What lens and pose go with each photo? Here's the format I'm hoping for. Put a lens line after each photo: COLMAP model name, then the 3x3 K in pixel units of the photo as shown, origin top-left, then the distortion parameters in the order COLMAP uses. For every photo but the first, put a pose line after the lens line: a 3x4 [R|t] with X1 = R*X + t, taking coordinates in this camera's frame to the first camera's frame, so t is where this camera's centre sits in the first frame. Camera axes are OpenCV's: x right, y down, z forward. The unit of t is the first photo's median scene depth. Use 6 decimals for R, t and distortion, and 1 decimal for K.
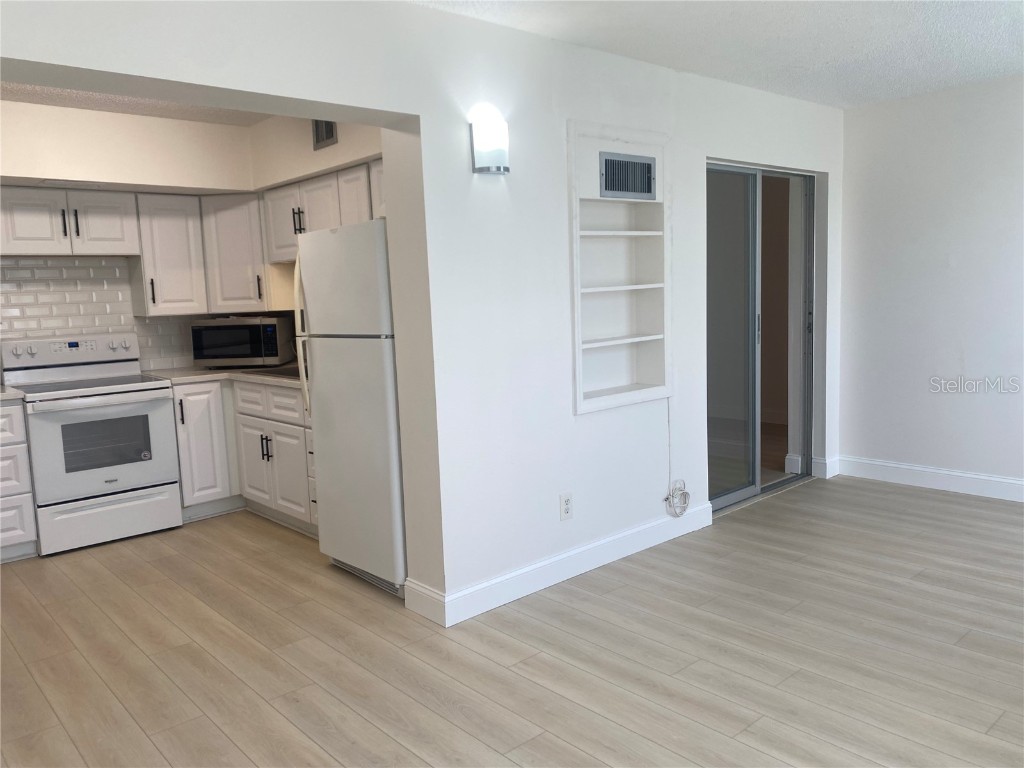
lens RADIAL K [[778.7, 0, 504.1], [0, 778.7, 387.0], [0, 0, 1]] dist [0.057222, -0.070408]
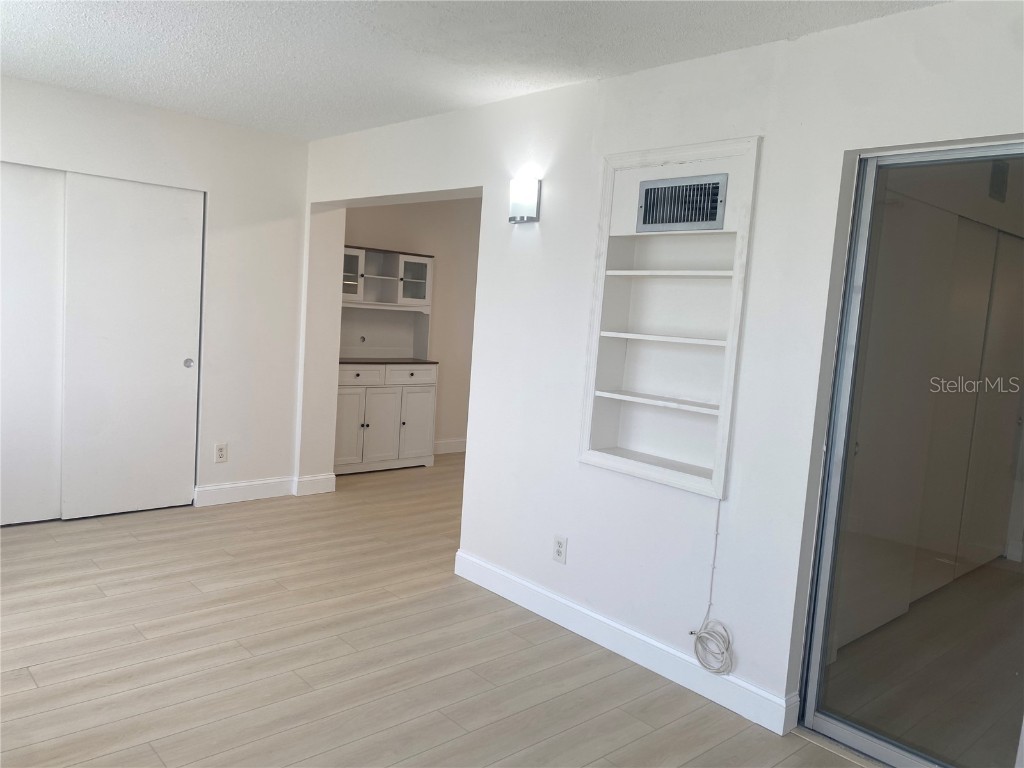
lens RADIAL K [[778.7, 0, 506.5], [0, 778.7, 376.5], [0, 0, 1]] dist [0.057222, -0.070408]
pose [[0.003274, 0.135681, -0.990747, 0.850800], [-0.189590, 0.972868, 0.132606, -0.145172], [0.981858, 0.187401, 0.028909, 0.718070]]
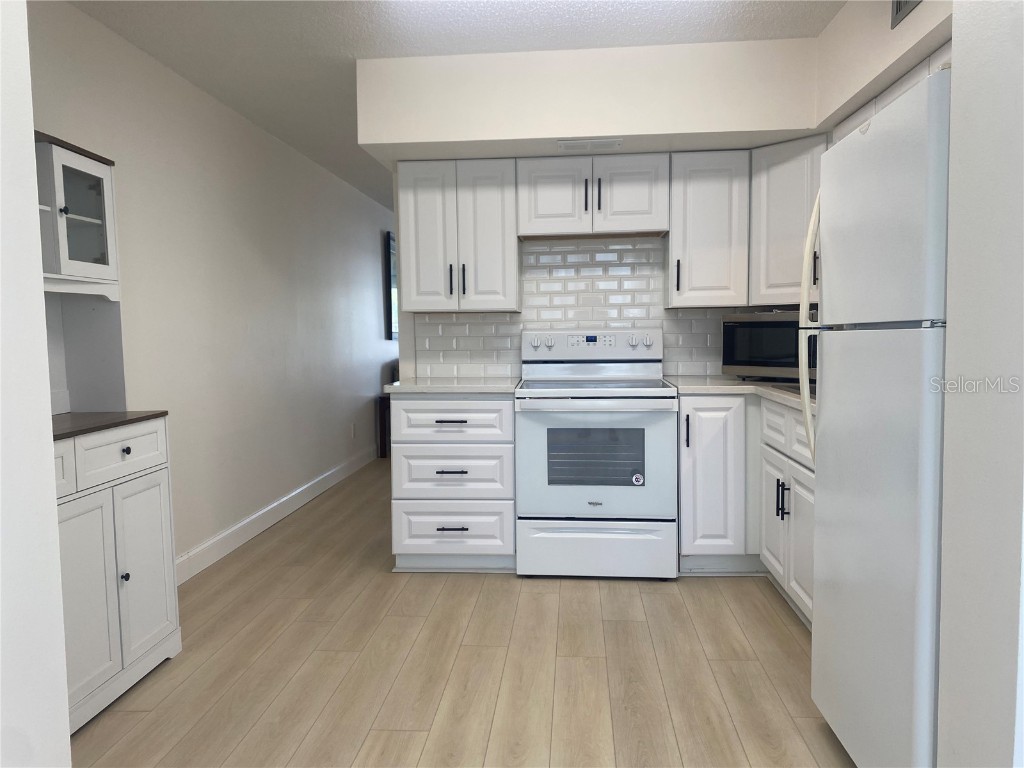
lens RADIAL K [[778.7, 0, 509.2], [0, 778.7, 386.7], [0, 0, 1]] dist [0.057222, -0.070408]
pose [[0.696027, 0.084331, -0.713046, 0.007136], [-0.102030, 0.994618, 0.018038, -0.007734], [0.710729, 0.060197, 0.700885, 0.370795]]
